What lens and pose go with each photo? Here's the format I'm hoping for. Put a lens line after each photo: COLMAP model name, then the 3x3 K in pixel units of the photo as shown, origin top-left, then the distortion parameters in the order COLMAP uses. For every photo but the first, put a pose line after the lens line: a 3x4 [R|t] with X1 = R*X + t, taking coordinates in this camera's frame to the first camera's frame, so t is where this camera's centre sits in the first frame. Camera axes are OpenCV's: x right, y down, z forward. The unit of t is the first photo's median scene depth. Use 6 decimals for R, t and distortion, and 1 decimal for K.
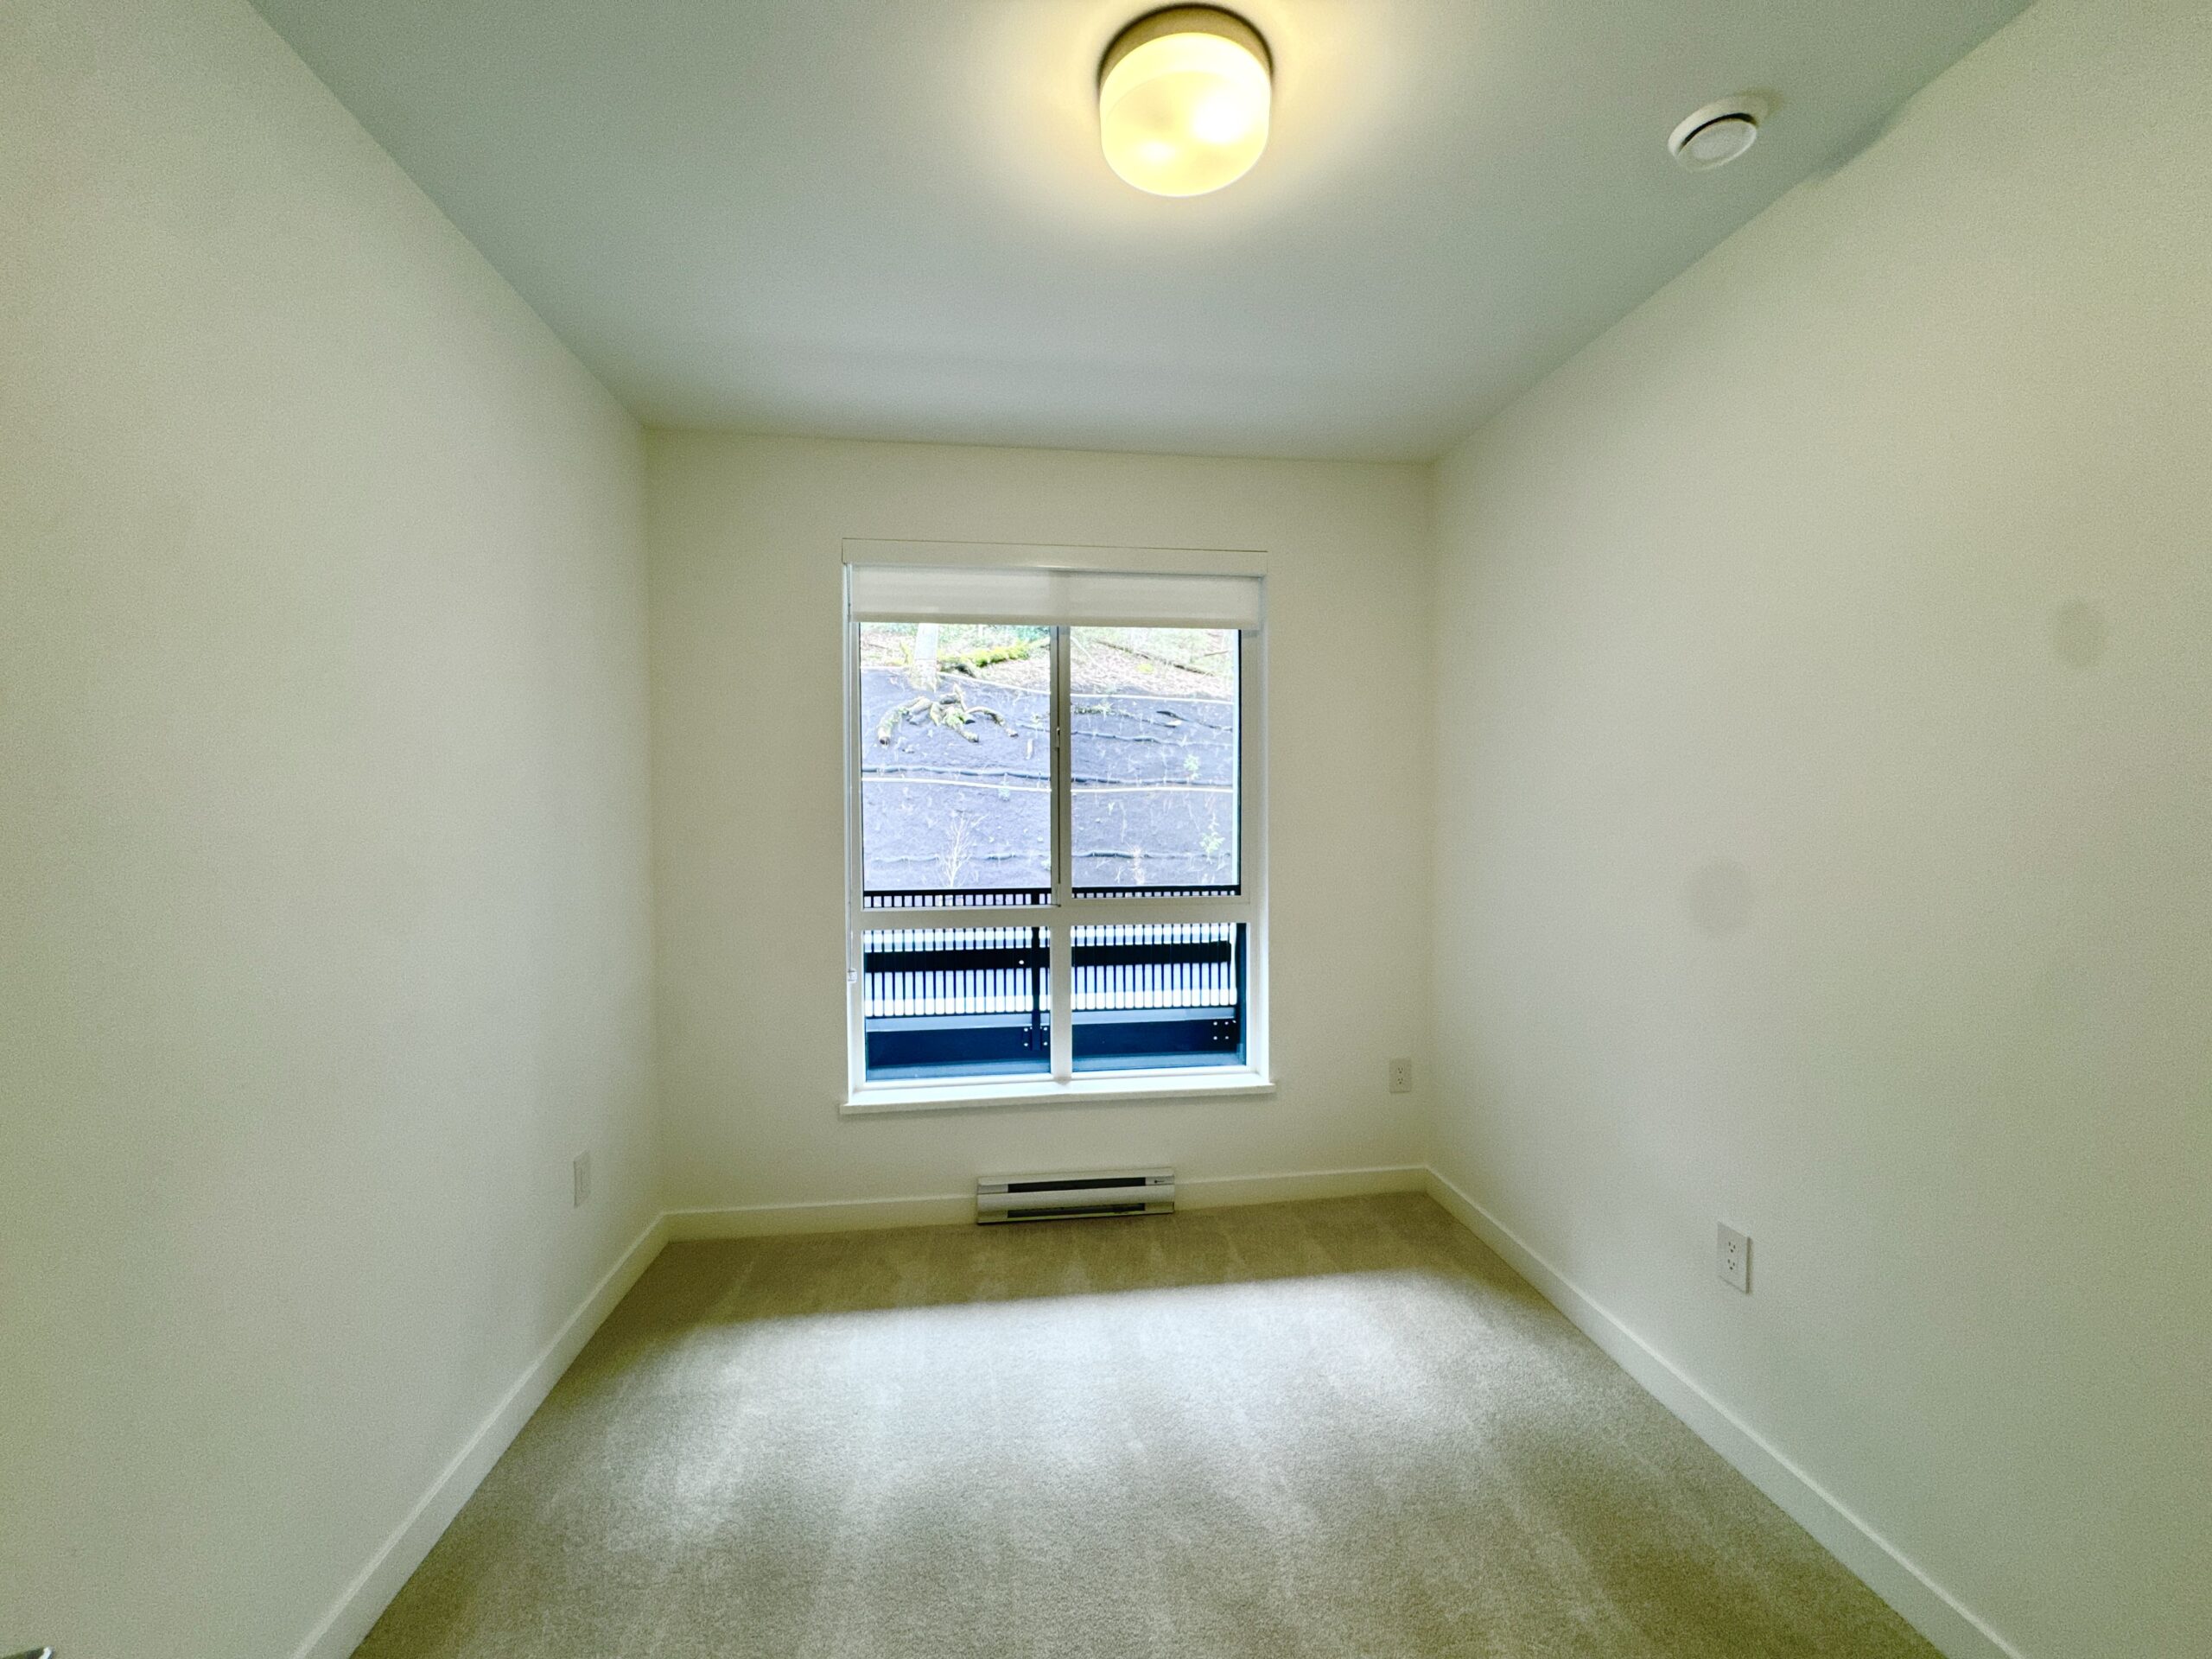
lens RADIAL K [[882.9, 0, 1104.3], [0, 882.9, 829.6], [0, 0, 1]] dist [-0.002483, 0.000370]
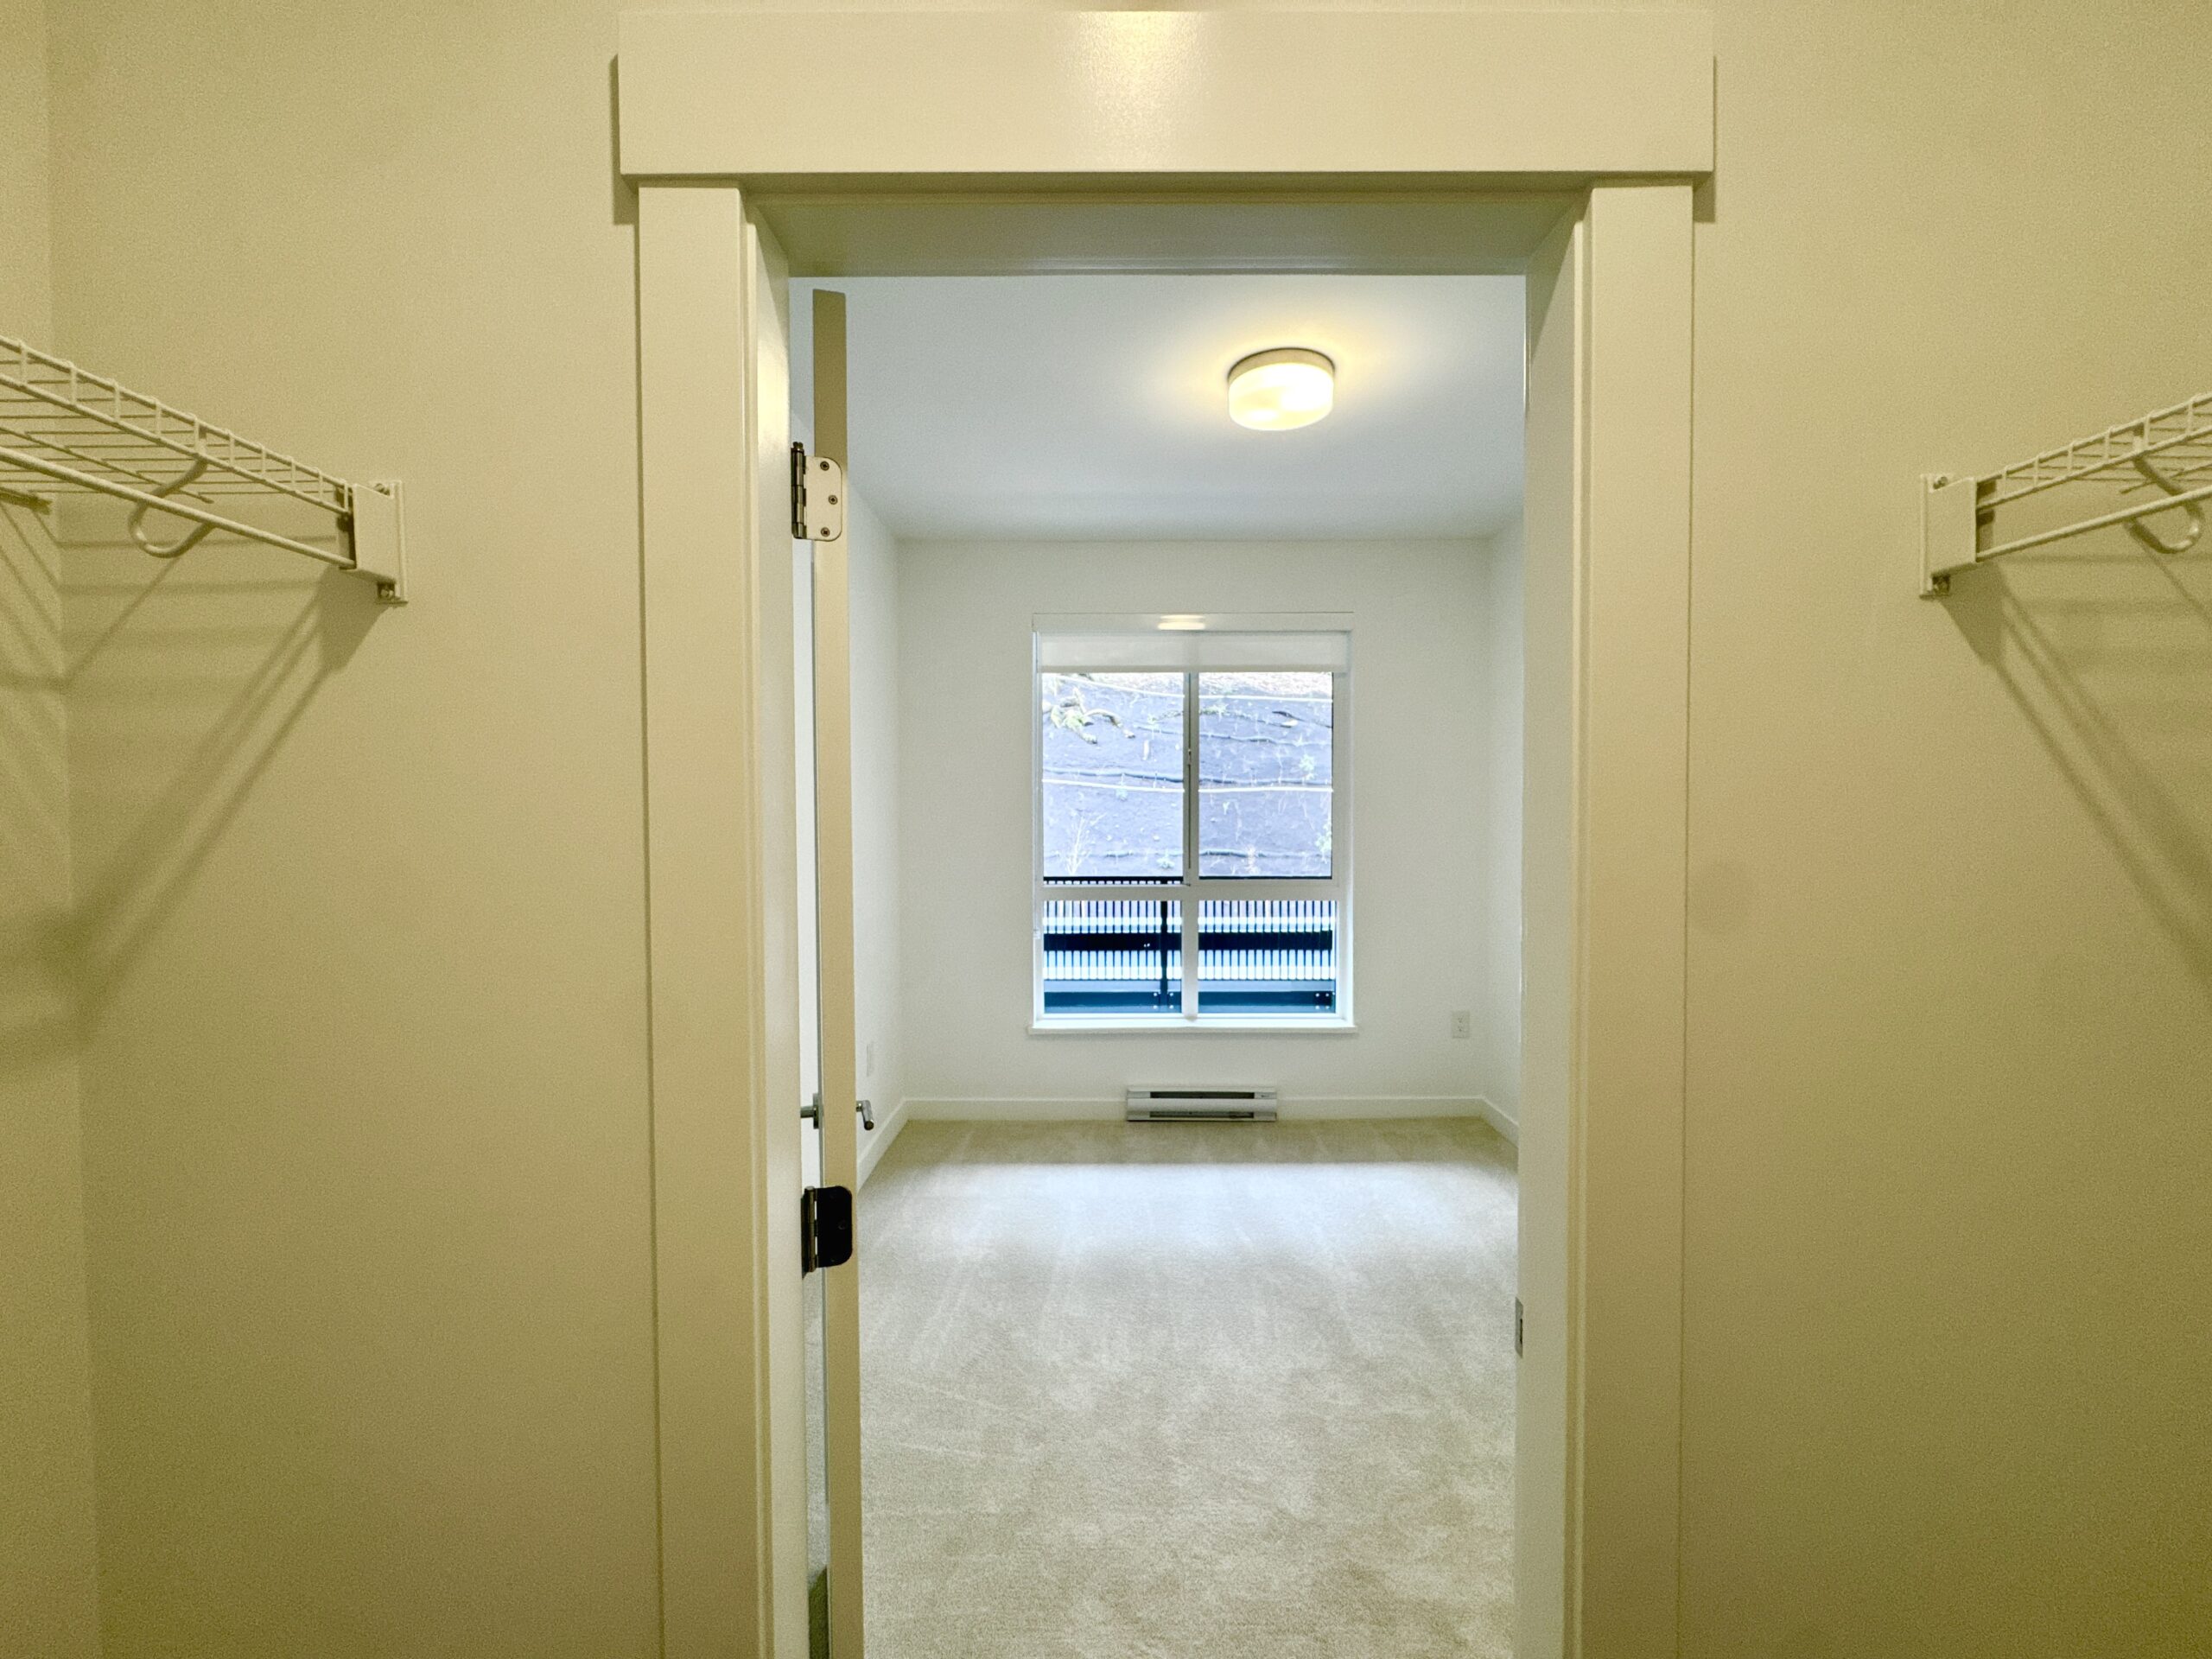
lens RADIAL K [[882.9, 0, 1104.3], [0, 882.9, 829.6], [0, 0, 1]] dist [-0.002483, 0.000370]
pose [[0.991712, 0.006267, -0.128326, -0.005200], [-0.006147, 0.999980, 0.001331, 0.001769], [0.128331, -0.000531, 0.991731, -0.194956]]
